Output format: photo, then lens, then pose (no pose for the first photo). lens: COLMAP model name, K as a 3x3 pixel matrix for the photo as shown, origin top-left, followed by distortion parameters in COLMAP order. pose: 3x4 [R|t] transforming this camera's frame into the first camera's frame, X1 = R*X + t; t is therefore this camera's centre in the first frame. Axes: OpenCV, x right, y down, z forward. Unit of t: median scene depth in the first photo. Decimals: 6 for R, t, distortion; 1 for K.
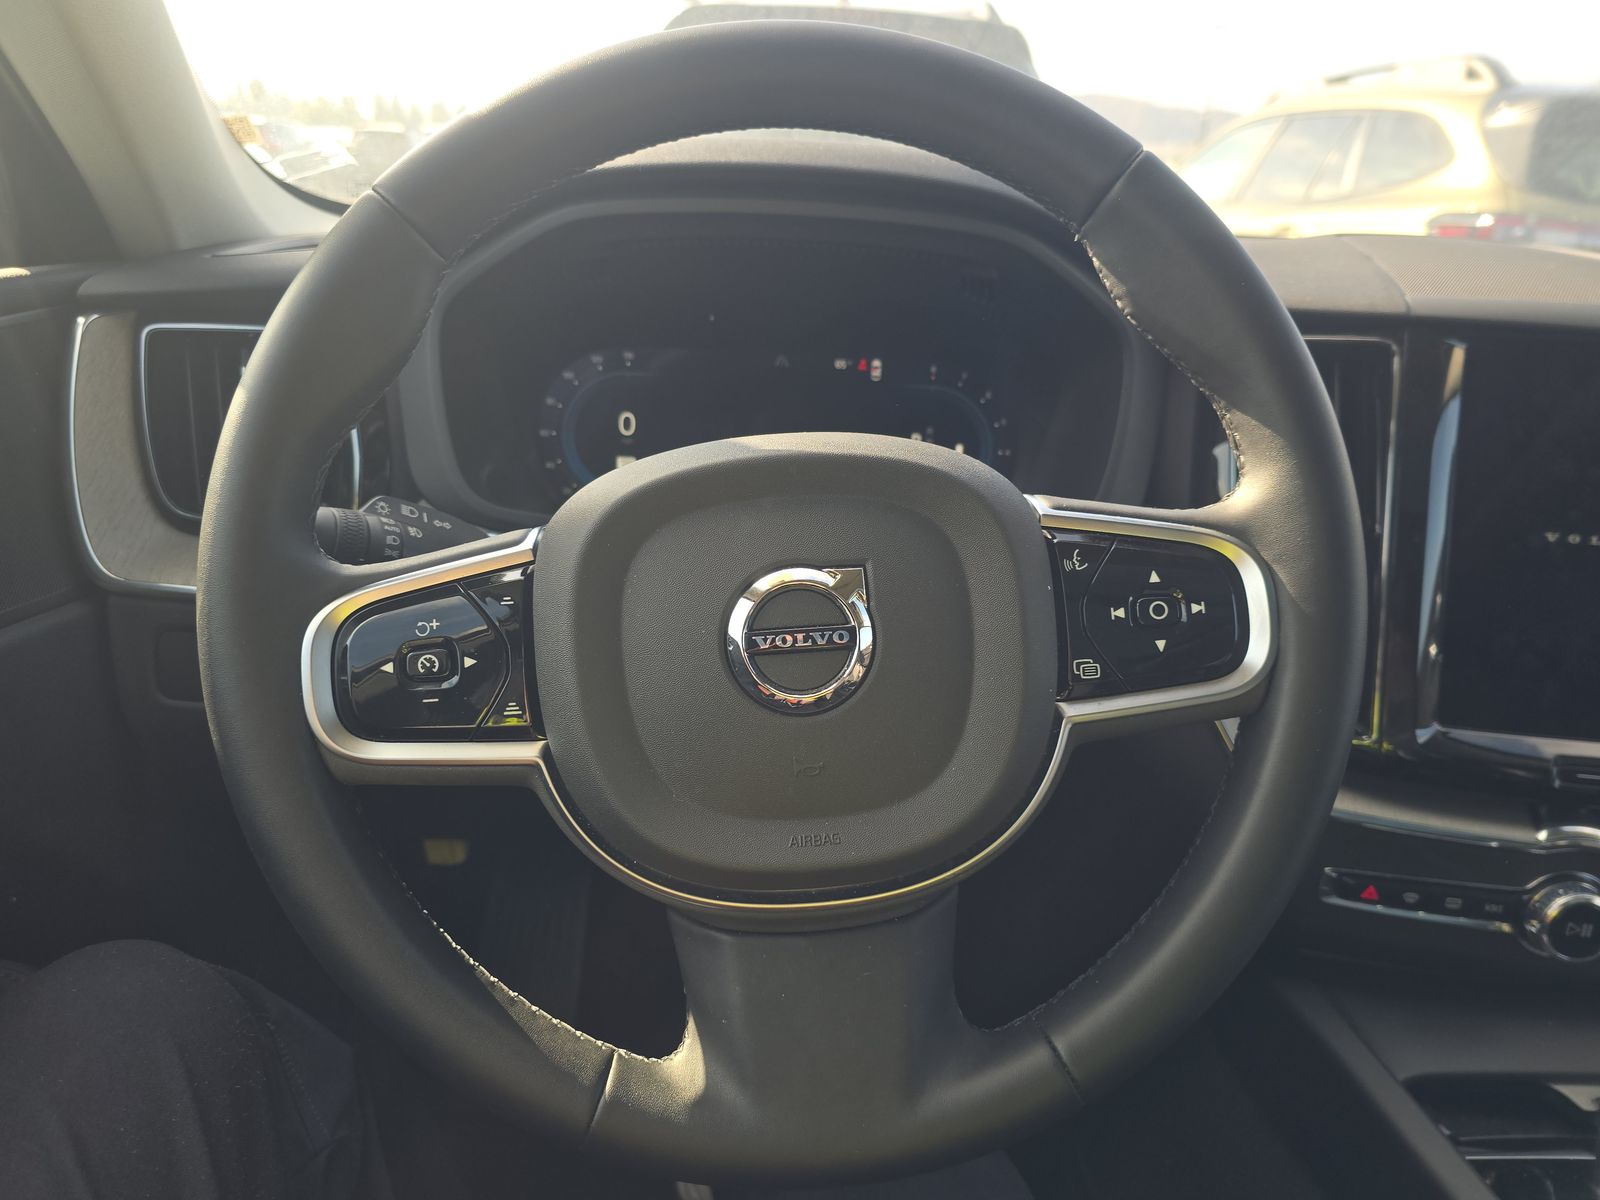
lens RADIAL K [[1094.5, 0, 808.8], [0, 1094.5, 588.3], [0, 0, 1]] dist [0.034034, -0.033353]
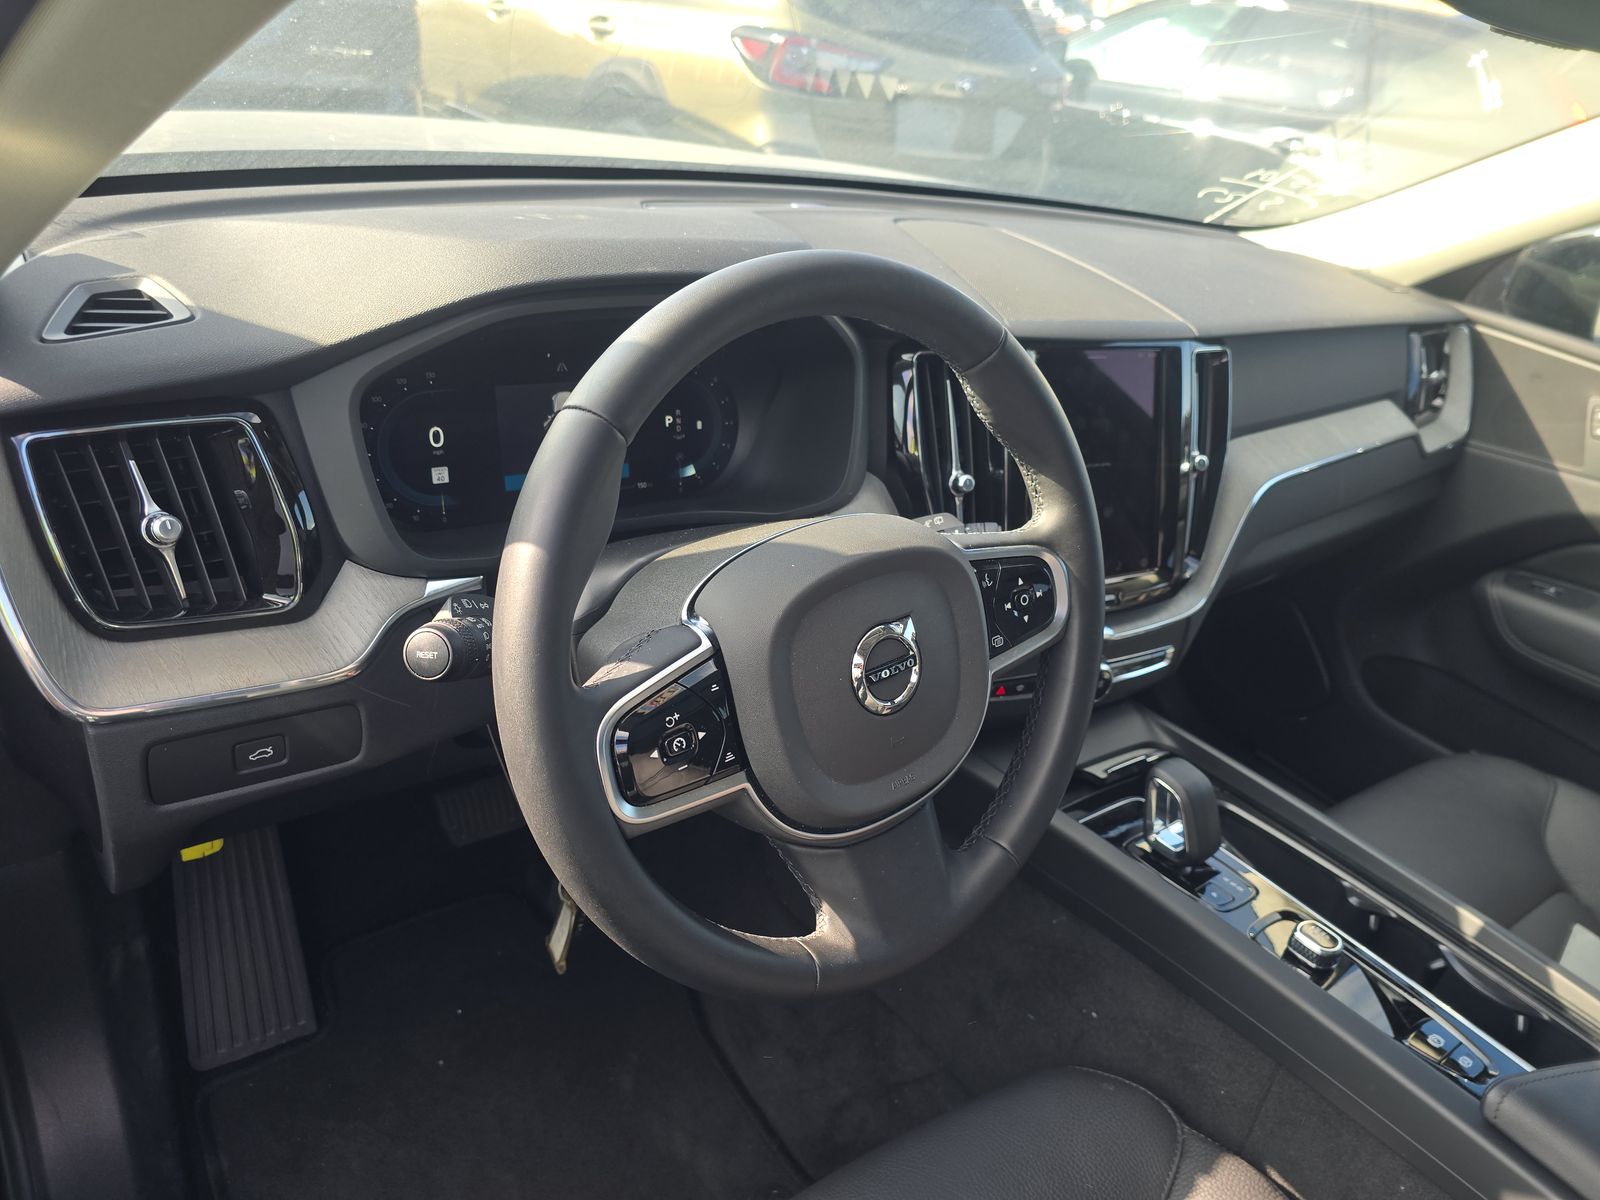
lens RADIAL K [[1094.5, 0, 783.4], [0, 1094.5, 602.0], [0, 0, 1]] dist [0.034034, -0.033353]
pose [[0.823697, -0.204371, 0.528920, -0.618237], [0.080190, 0.965399, 0.248142, -0.294997], [-0.561332, -0.161979, 0.811584, -0.137303]]
